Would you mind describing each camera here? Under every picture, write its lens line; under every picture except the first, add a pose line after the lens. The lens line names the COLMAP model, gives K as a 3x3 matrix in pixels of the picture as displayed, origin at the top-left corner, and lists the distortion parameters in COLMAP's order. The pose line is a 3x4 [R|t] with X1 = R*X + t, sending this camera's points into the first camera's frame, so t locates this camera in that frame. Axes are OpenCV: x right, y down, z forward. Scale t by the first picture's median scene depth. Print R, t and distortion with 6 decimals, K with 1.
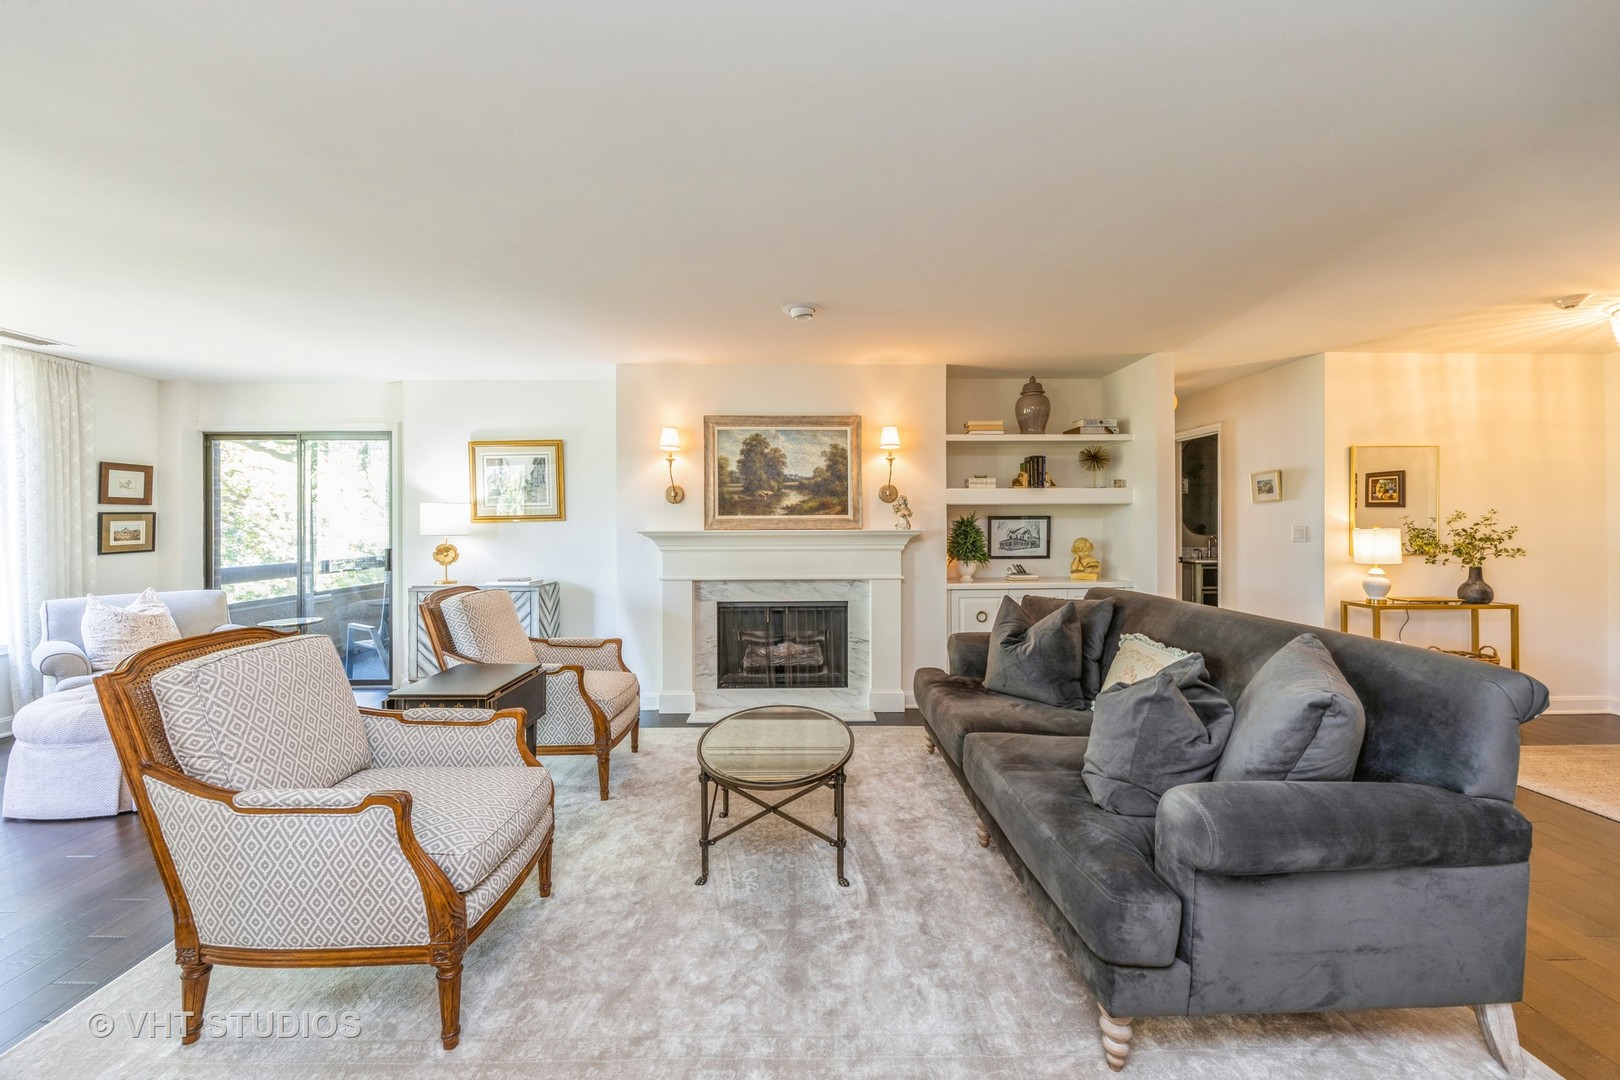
lens RADIAL K [[621.6, 0, 809.4], [0, 621.6, 526.8], [0, 0, 1]] dist [-0.001967, -0.000674]
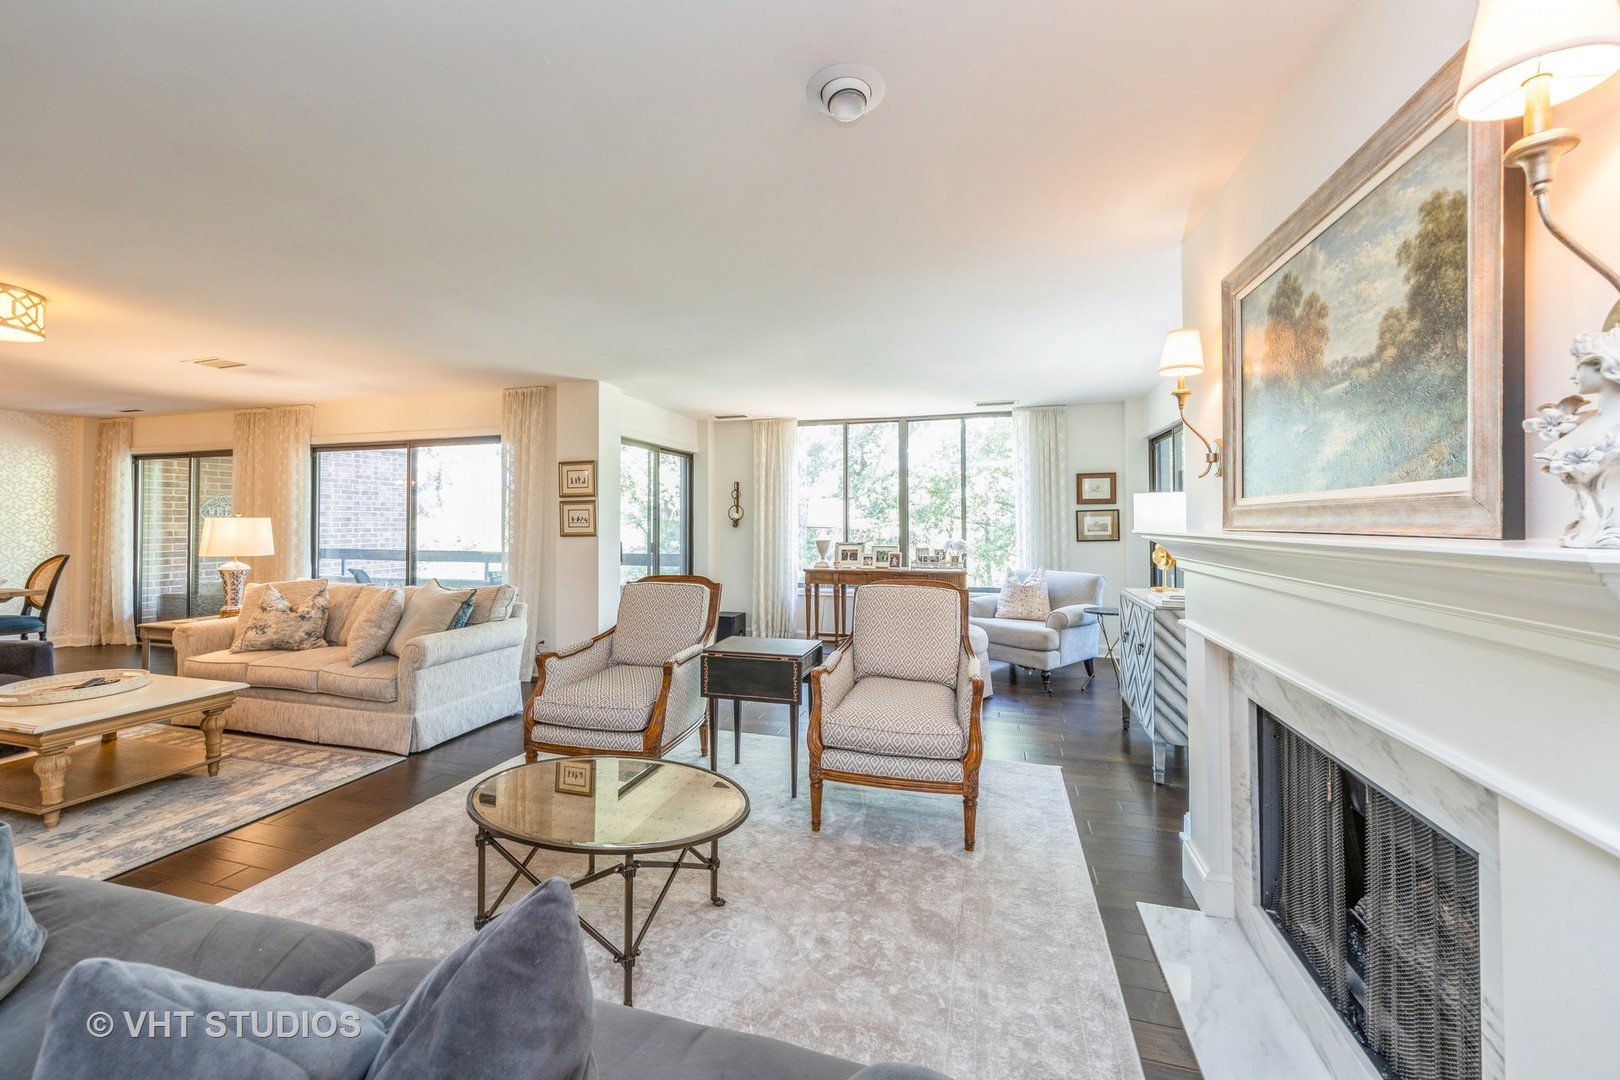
lens RADIAL K [[621.6, 0, 817.8], [0, 621.6, 516.6], [0, 0, 1]] dist [-0.001967, -0.000674]
pose [[-0.291632, -0.004513, -0.956520, 0.349679], [0.000255, 0.999988, -0.004796, -0.002867], [0.956531, -0.001642, -0.291627, 0.845498]]
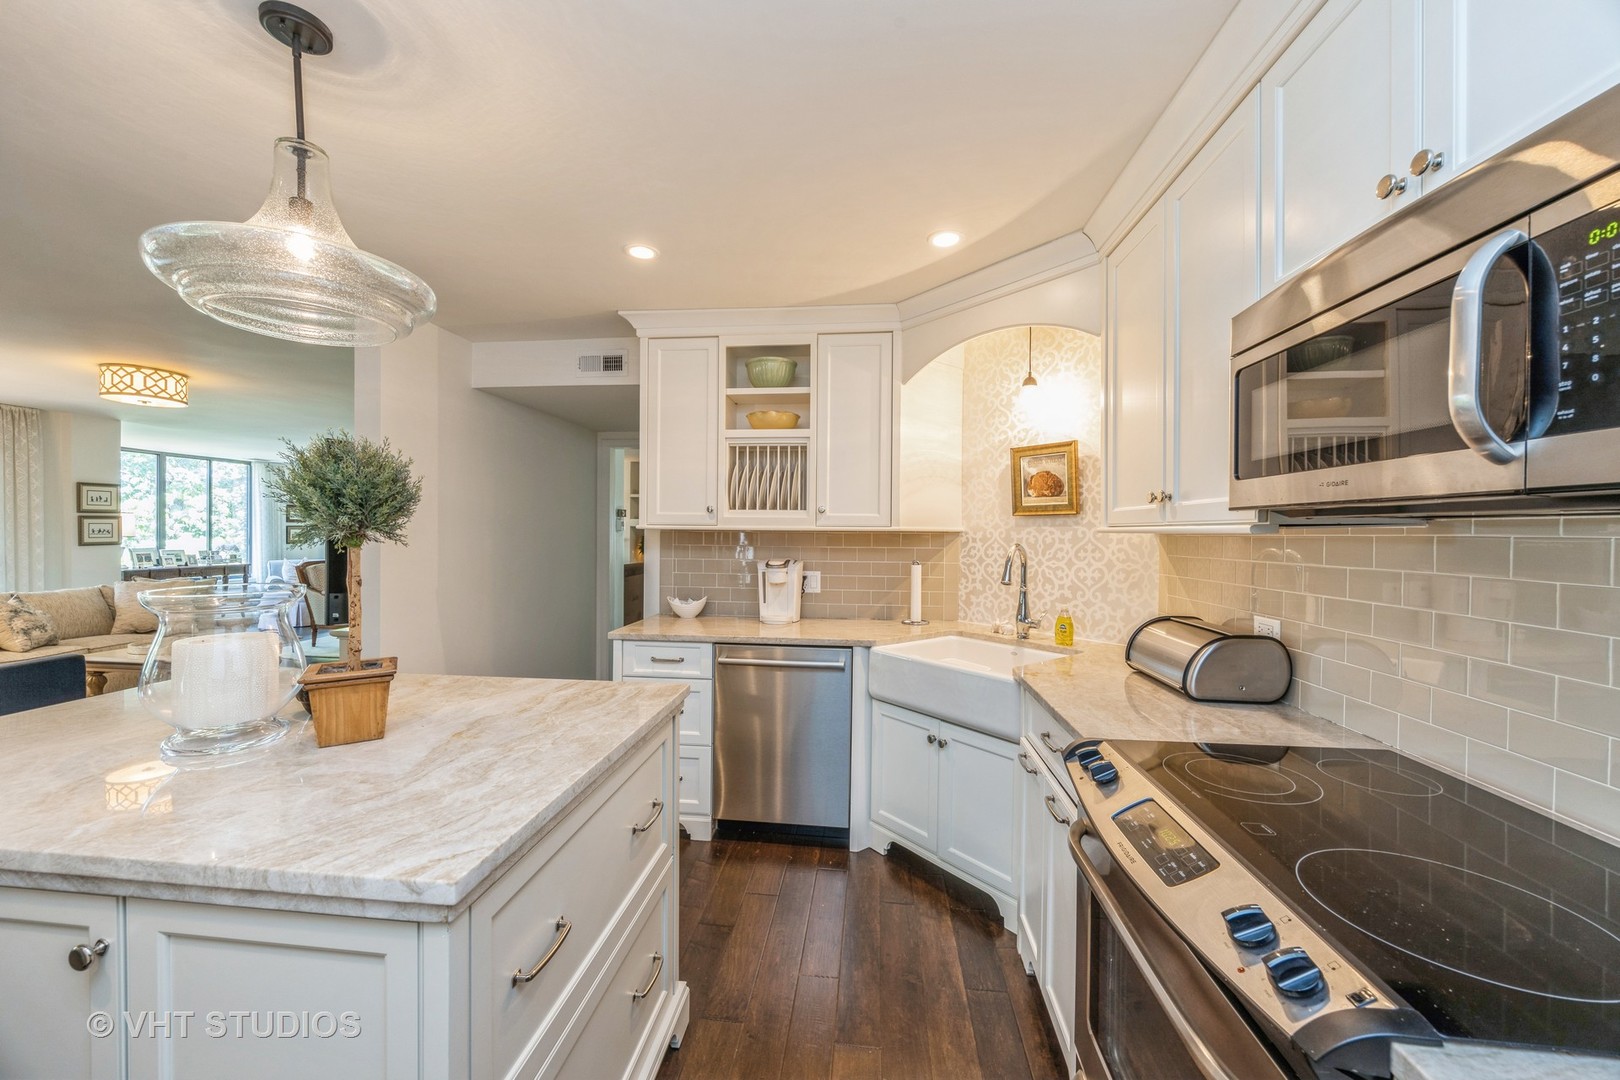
lens RADIAL K [[621.6, 0, 809.5], [0, 621.6, 538.2], [0, 0, 1]] dist [-0.001967, -0.000674]
pose [[0.991115, 0.016920, -0.131925, 1.140539], [-0.016334, 0.999851, 0.005520, -0.021400], [0.131999, -0.003316, 0.991244, -1.078147]]
